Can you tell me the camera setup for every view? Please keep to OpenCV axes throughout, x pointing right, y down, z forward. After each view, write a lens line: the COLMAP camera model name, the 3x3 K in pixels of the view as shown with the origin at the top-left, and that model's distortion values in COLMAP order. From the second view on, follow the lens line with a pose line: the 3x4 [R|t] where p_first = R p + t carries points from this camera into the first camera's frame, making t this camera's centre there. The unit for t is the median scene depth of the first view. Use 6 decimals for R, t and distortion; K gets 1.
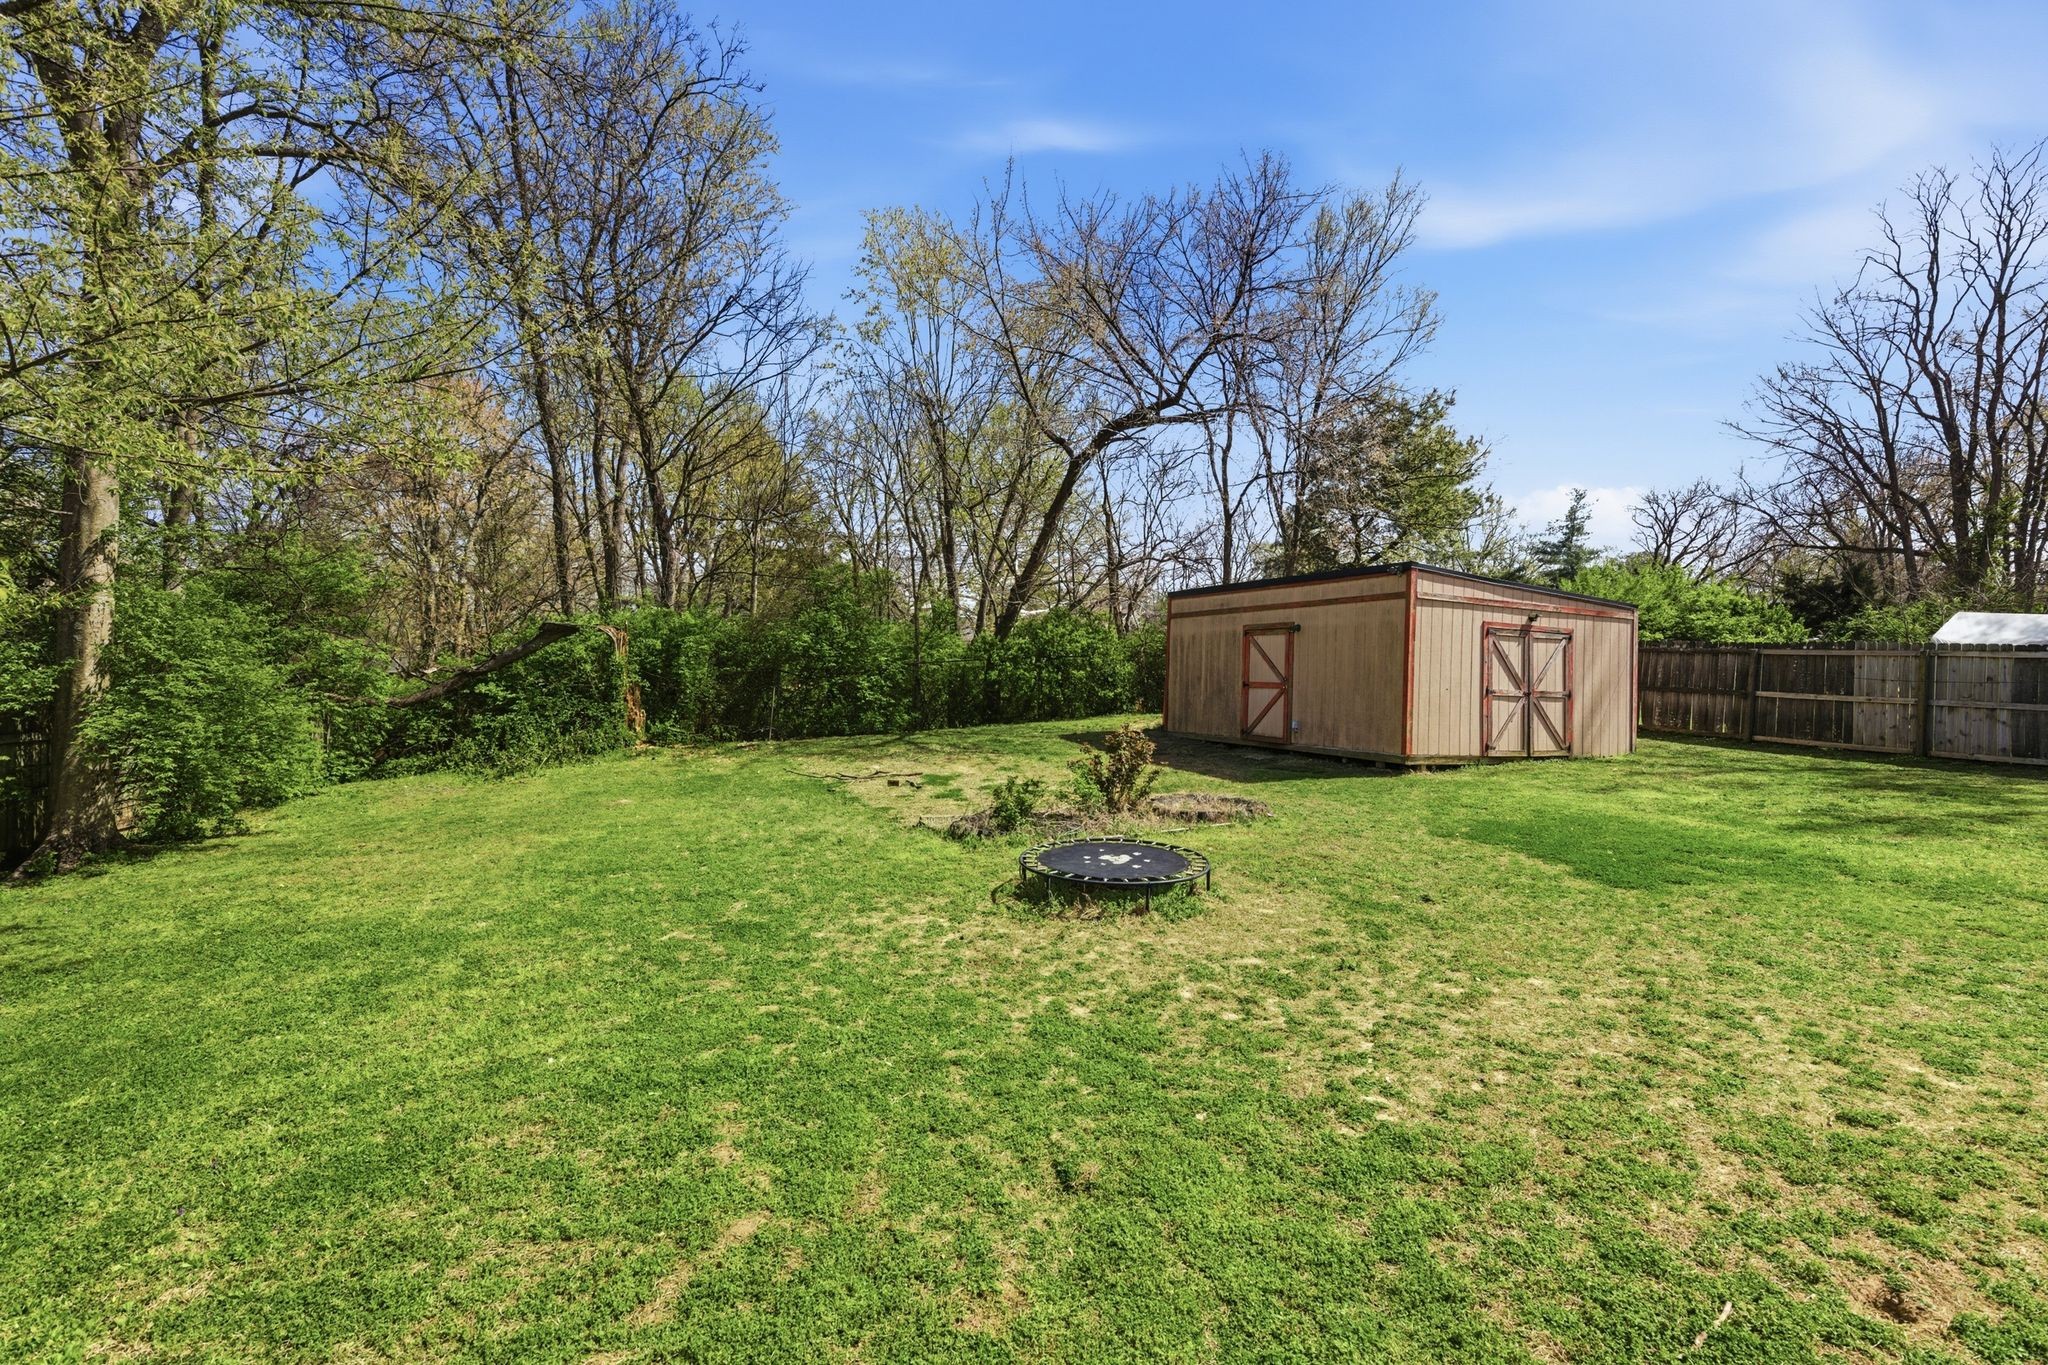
lens RADIAL K [[936.9, 0, 1015.6], [0, 936.9, 678.0], [0, 0, 1]] dist [0.003544, -0.000280]
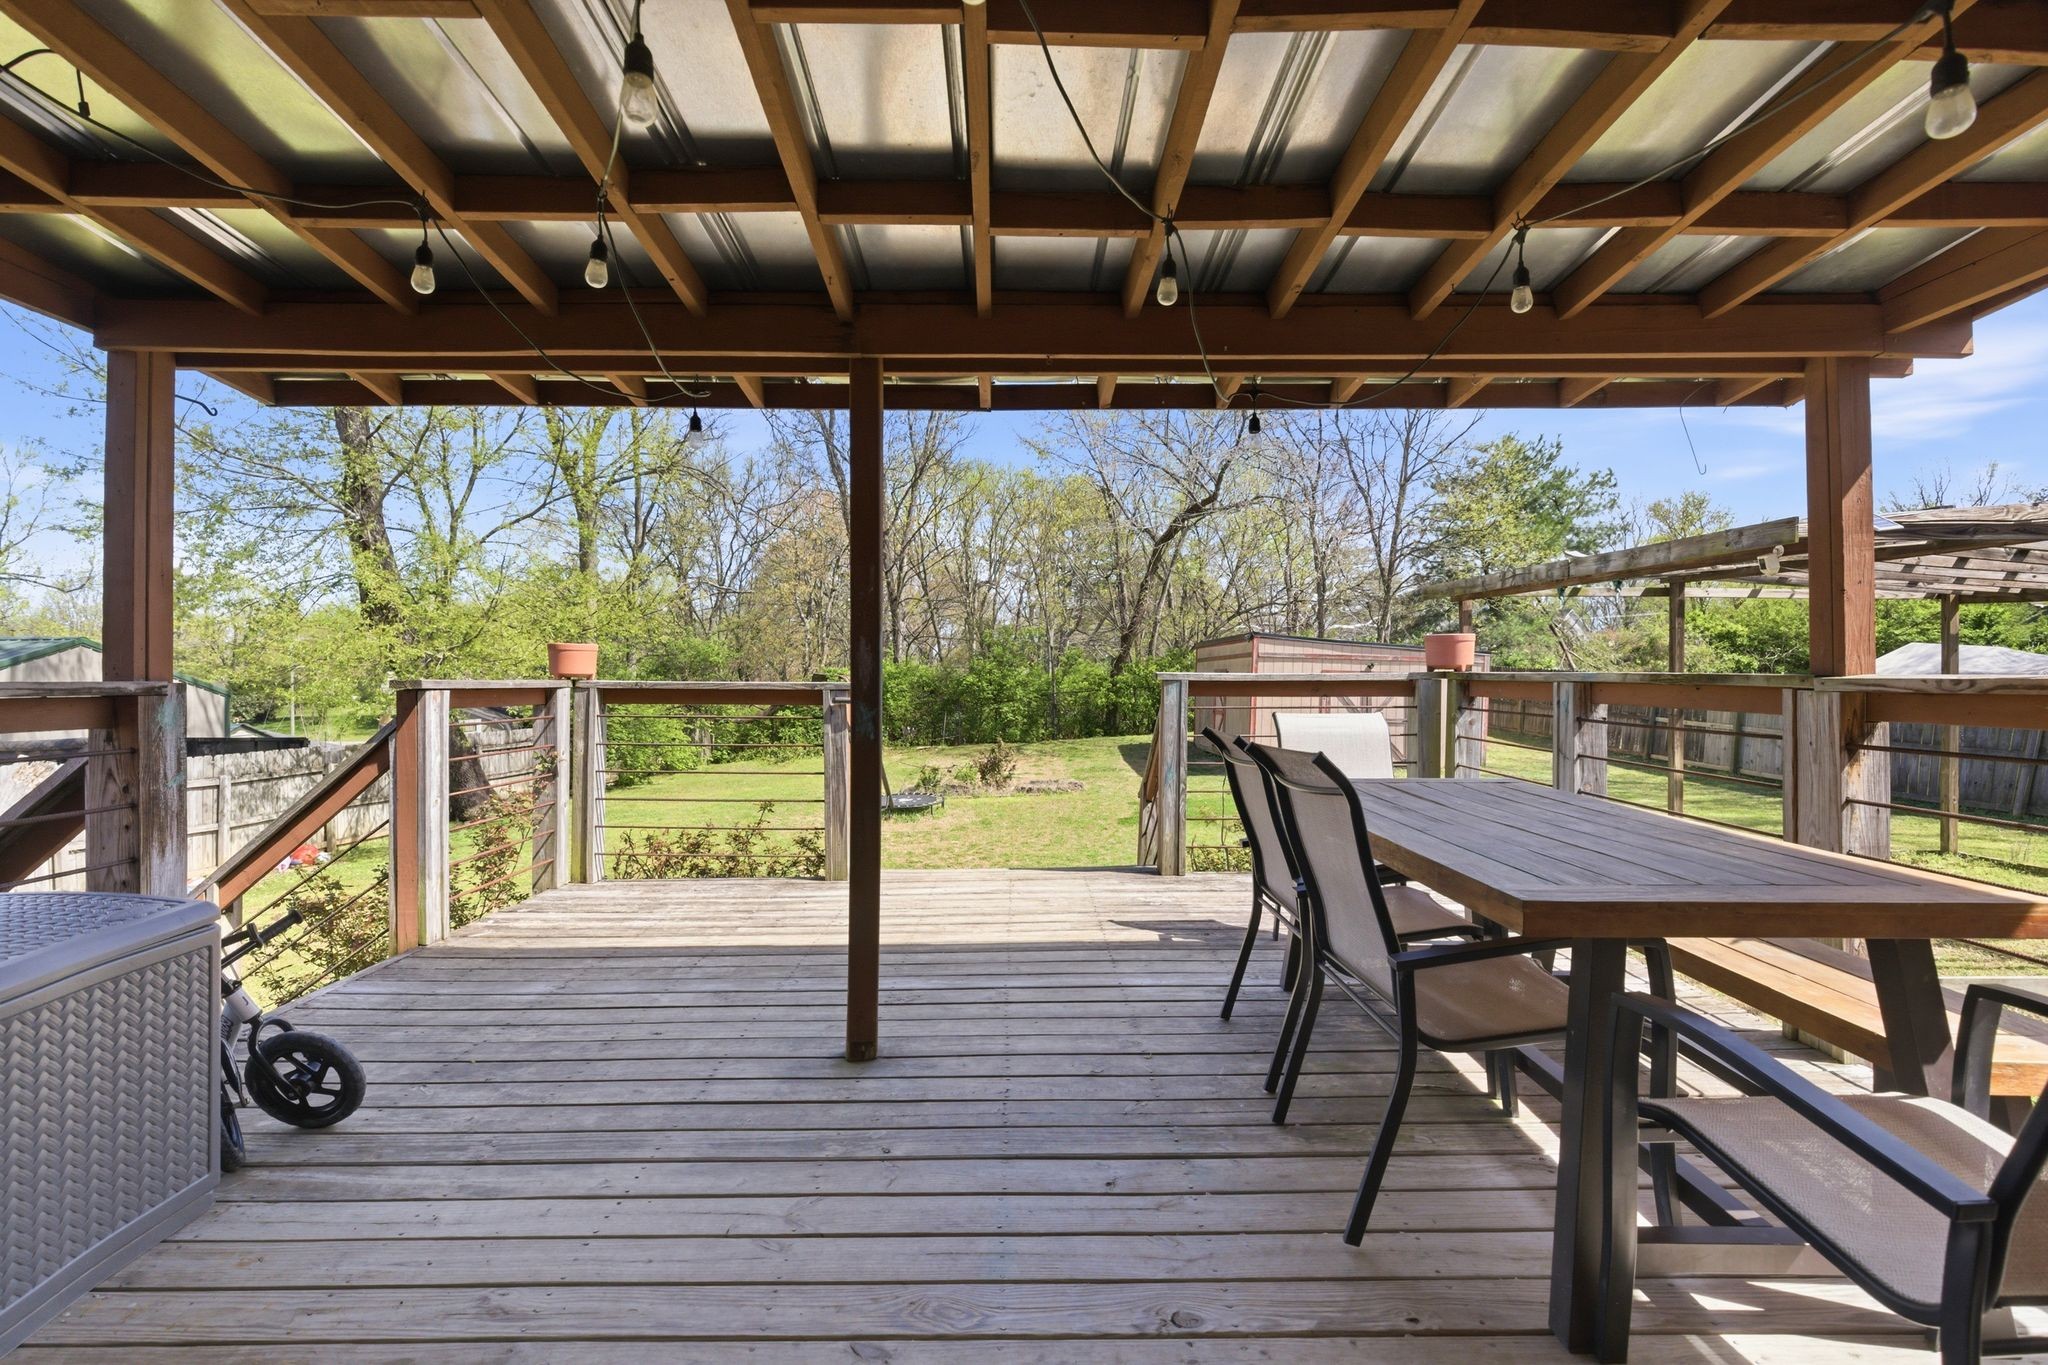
lens RADIAL K [[936.9, 0, 1017.2], [0, 936.9, 682.4], [0, 0, 1]] dist [0.003544, -0.000280]
pose [[0.911616, -0.011857, -0.410872, 0.645195], [0.009796, 0.999927, -0.007120, -0.034918], [0.410926, 0.002466, 0.911665, -0.476120]]
